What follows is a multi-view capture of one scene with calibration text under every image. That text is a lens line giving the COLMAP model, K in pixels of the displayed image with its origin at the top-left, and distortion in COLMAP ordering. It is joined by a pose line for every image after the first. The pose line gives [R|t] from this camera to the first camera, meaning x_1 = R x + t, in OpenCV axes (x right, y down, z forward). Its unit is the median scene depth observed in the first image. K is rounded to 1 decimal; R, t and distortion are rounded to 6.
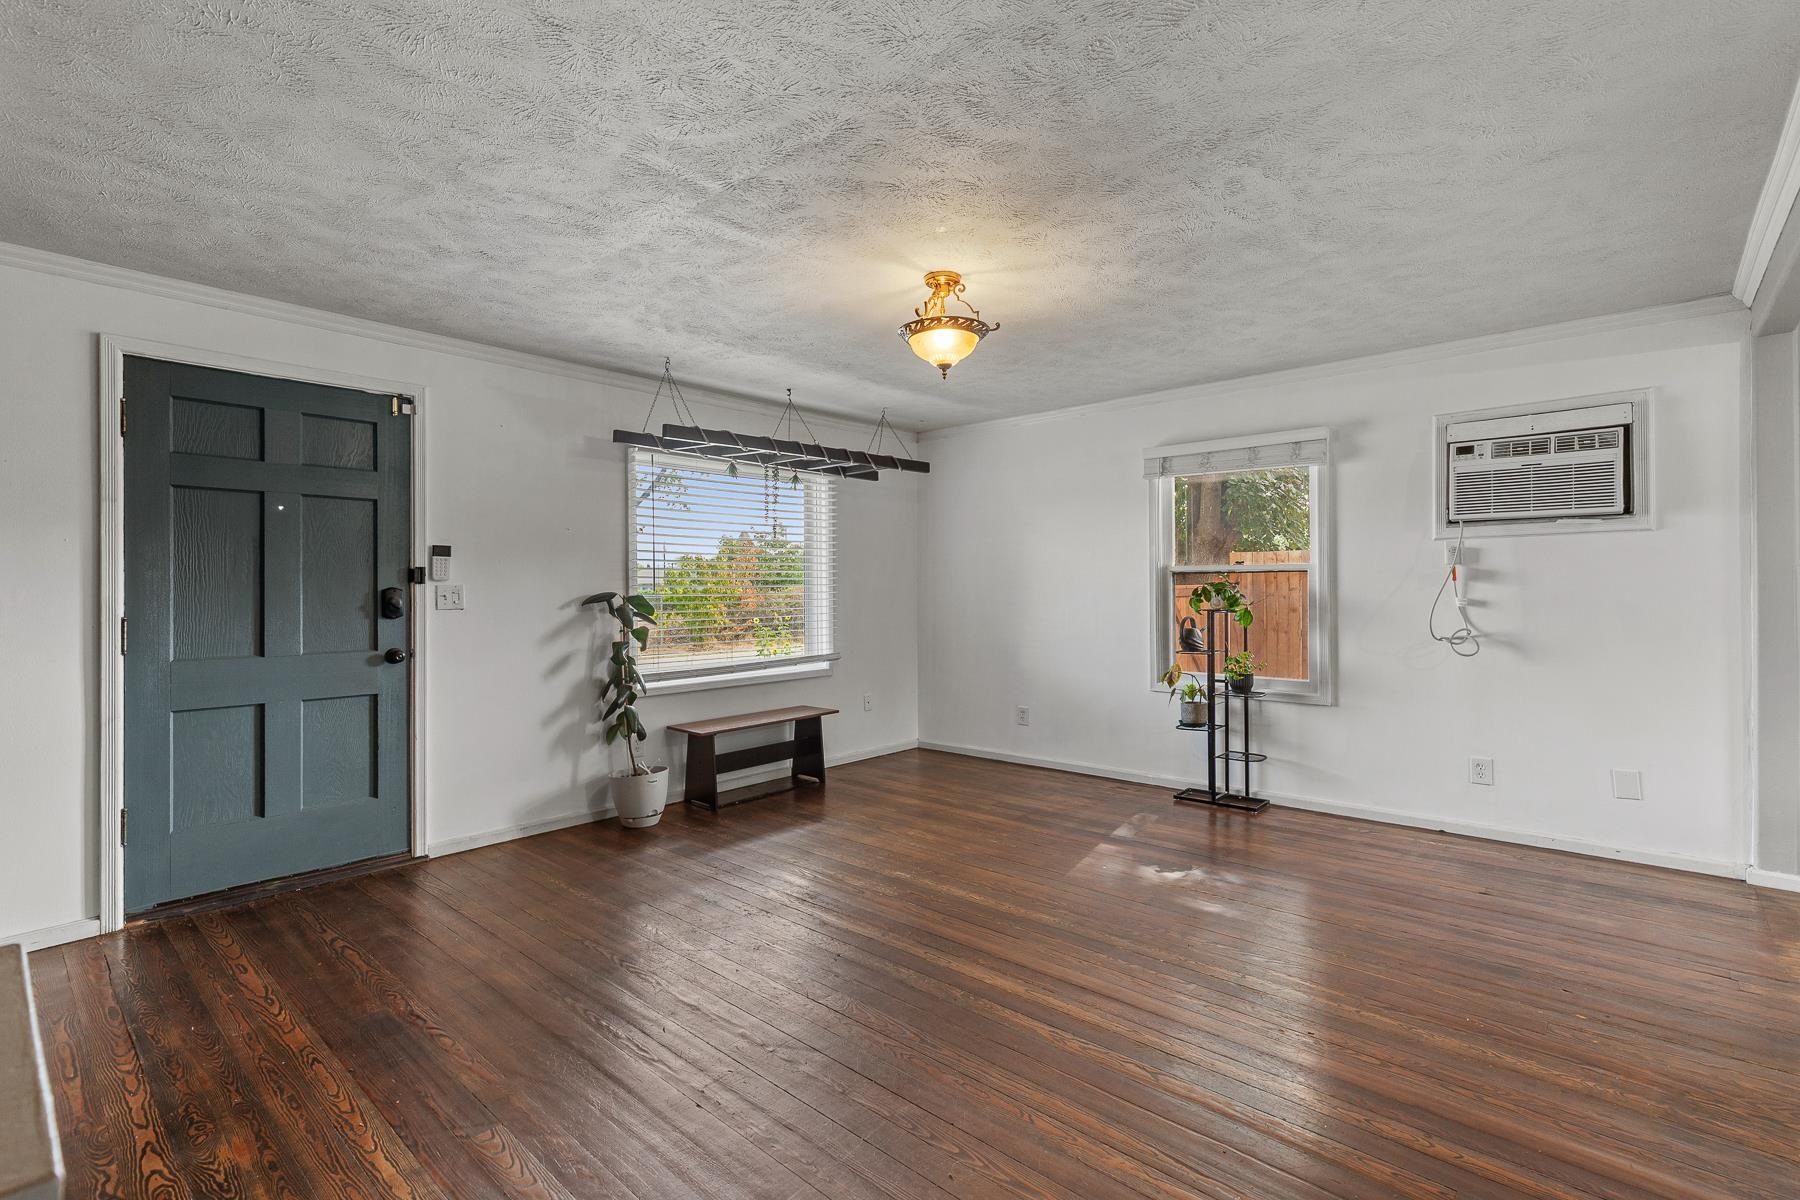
lens RADIAL K [[823.7, 0, 908.1], [0, 823.7, 589.6], [0, 0, 1]] dist [0.000375, 0.000067]
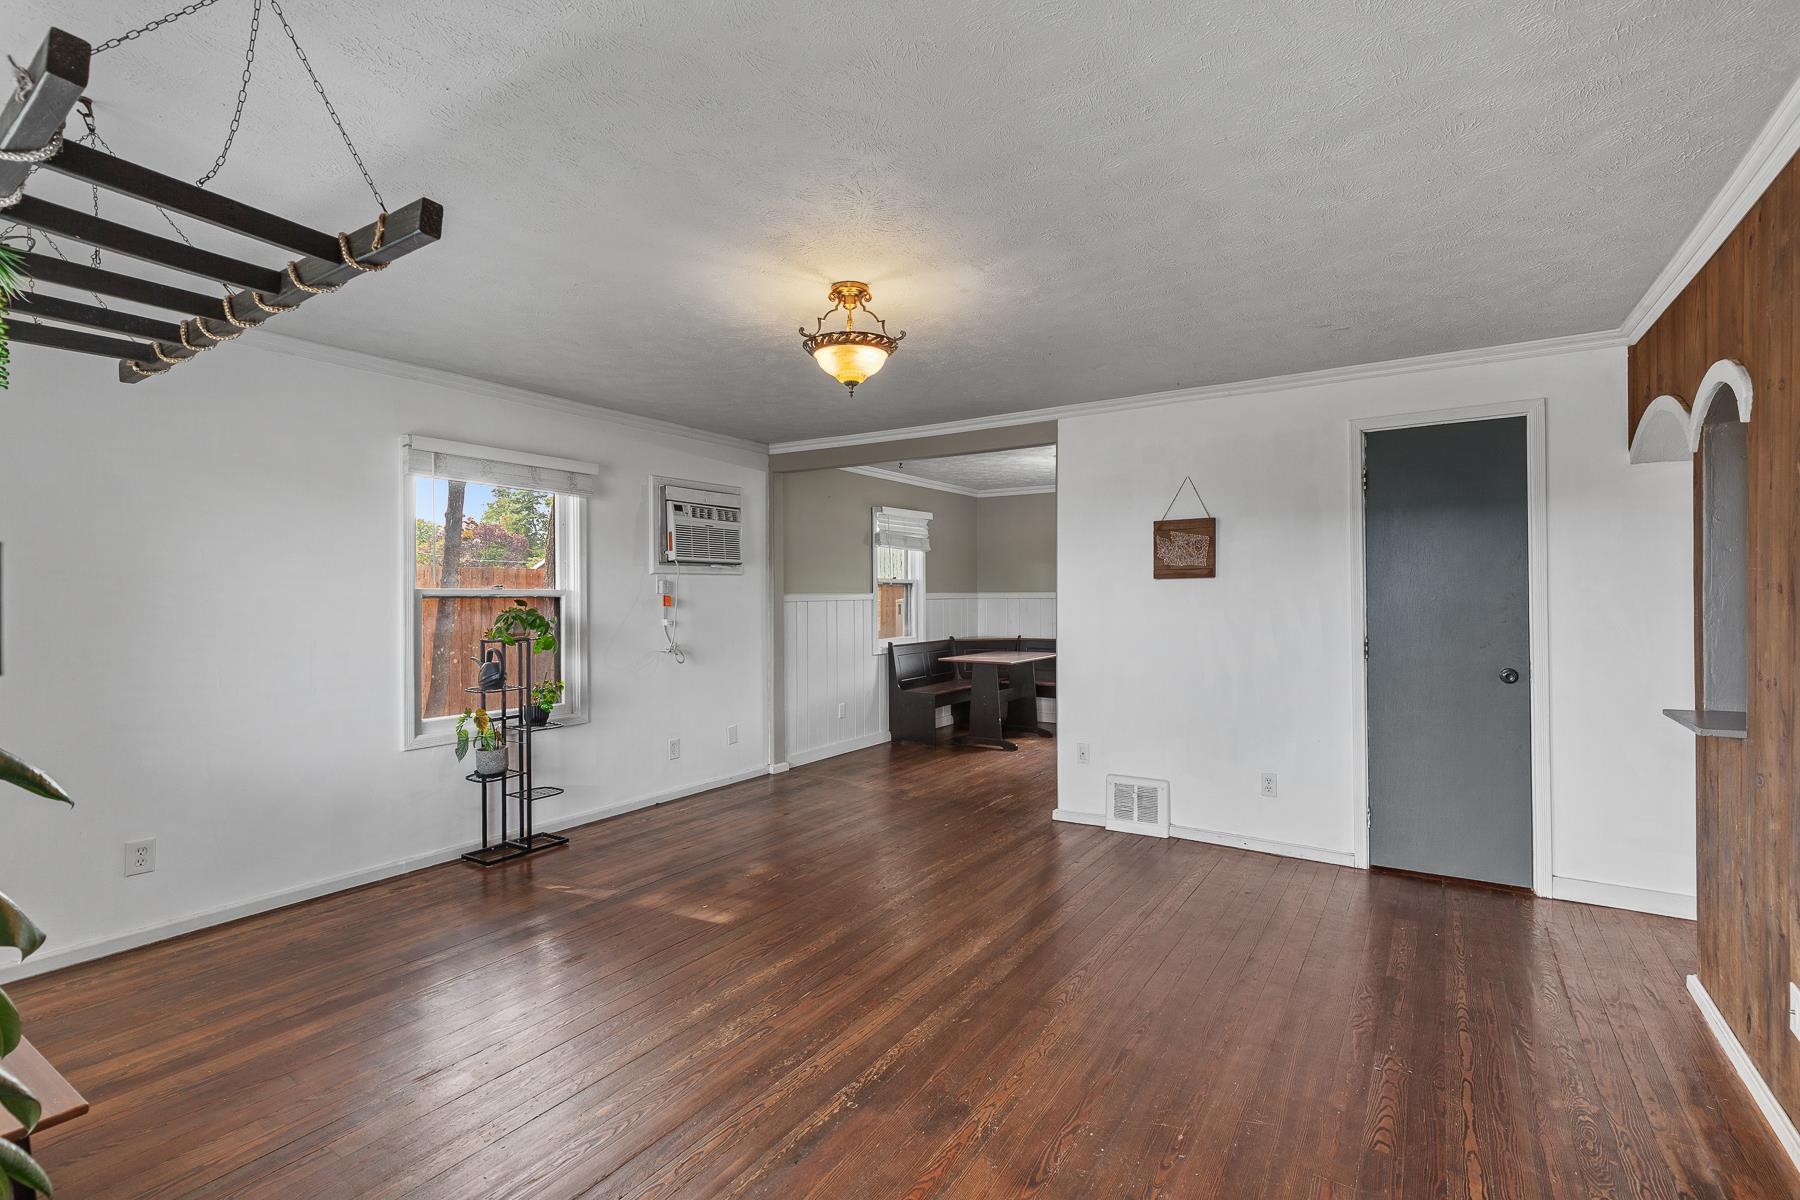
lens RADIAL K [[823.7, 0, 907.9], [0, 823.7, 600.7], [0, 0, 1]] dist [0.000375, 0.000067]
pose [[-0.158404, 0.007932, 0.987343, -0.677592], [0.013790, 0.999888, -0.005820, -0.007047], [-0.987278, 0.012694, -0.158496, 0.833413]]
